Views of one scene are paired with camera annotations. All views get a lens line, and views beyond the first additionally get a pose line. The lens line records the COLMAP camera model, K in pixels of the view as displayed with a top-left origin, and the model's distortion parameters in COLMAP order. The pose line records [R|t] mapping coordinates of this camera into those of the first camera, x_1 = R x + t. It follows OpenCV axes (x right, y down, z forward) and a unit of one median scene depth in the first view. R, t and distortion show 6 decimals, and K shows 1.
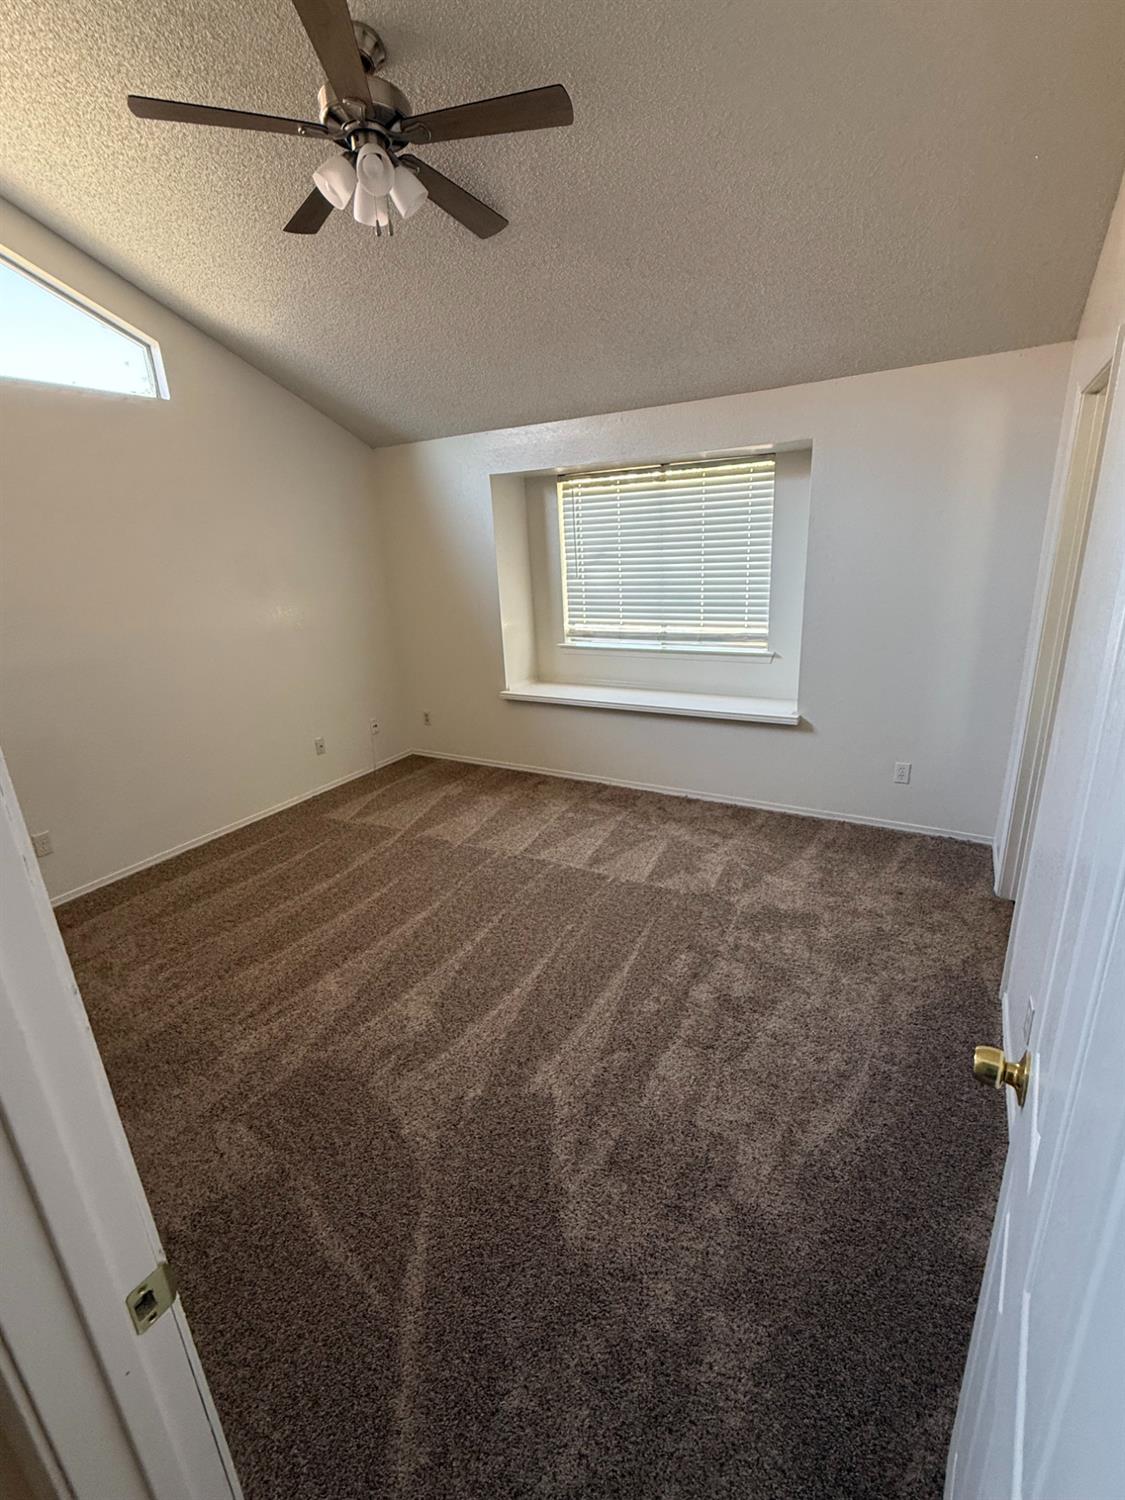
lens RADIAL K [[660.1, 0, 564.1], [0, 660.1, 748.6], [0, 0, 1]] dist [-0.002006, 0.000633]
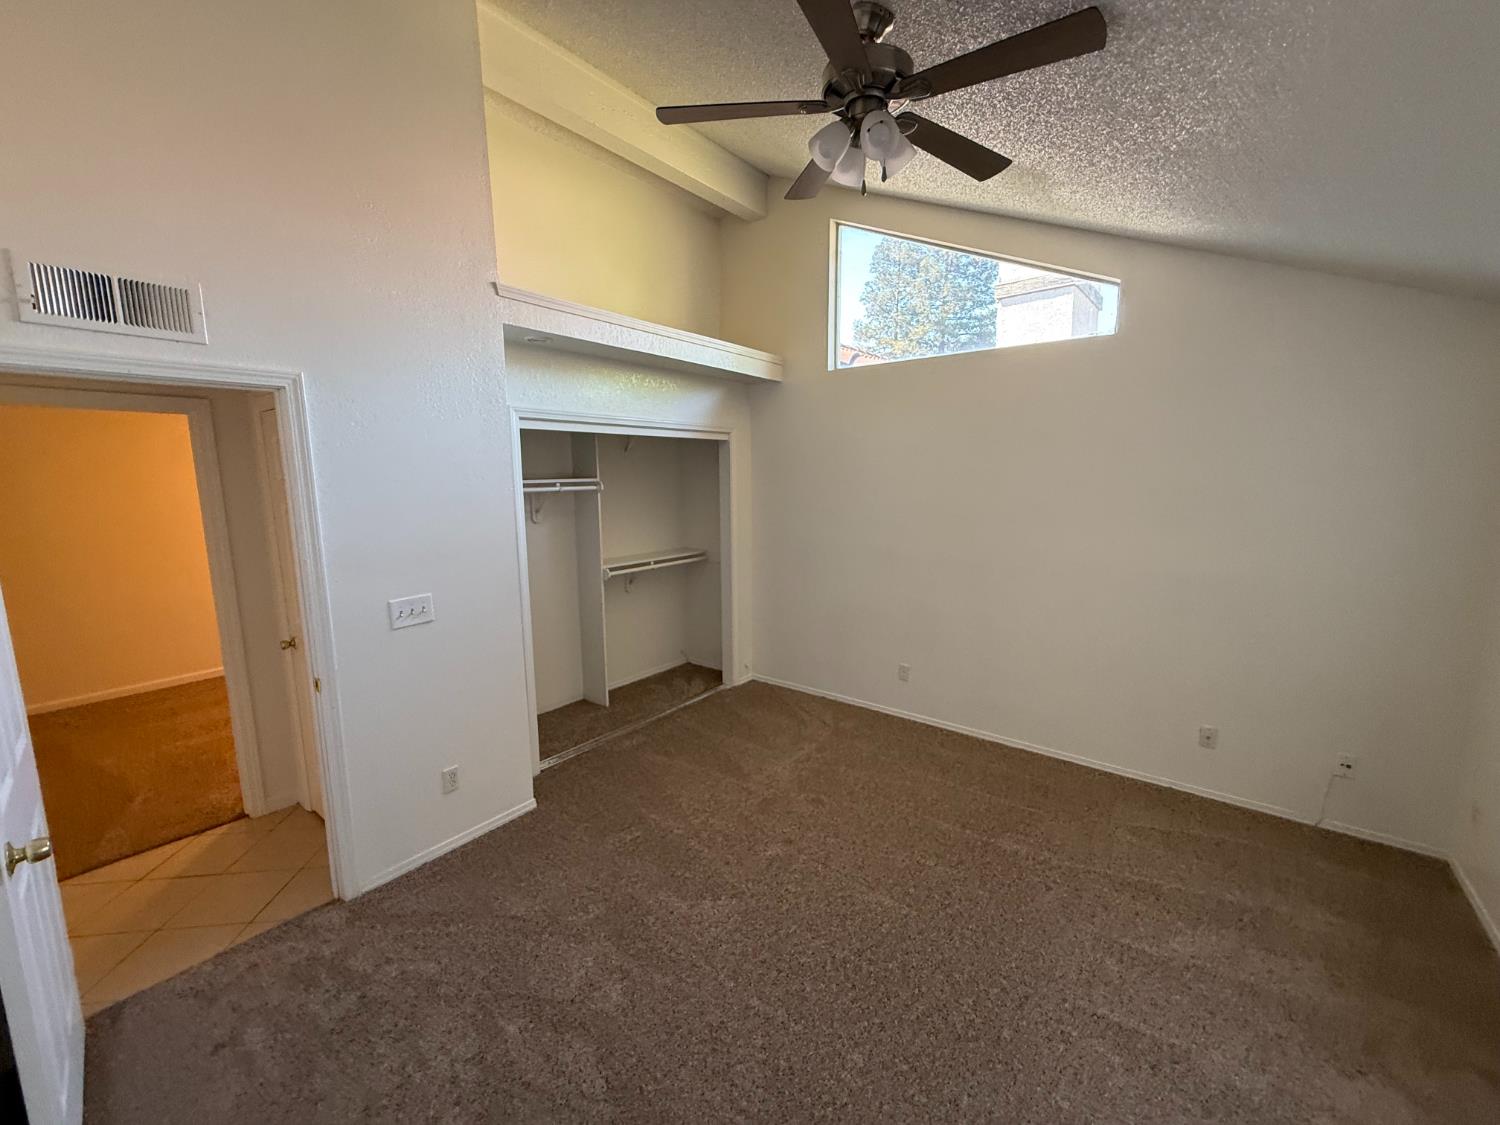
lens RADIAL K [[599.5, 0, 751.2], [0, 599.5, 559.8], [0, 0, 1]] dist [-0.000765, -0.000574]
pose [[-0.158154, 0.184547, -0.970015, 0.365684], [-0.286700, 0.931475, 0.223959, -0.213625], [0.944876, 0.313524, -0.094407, 0.569544]]
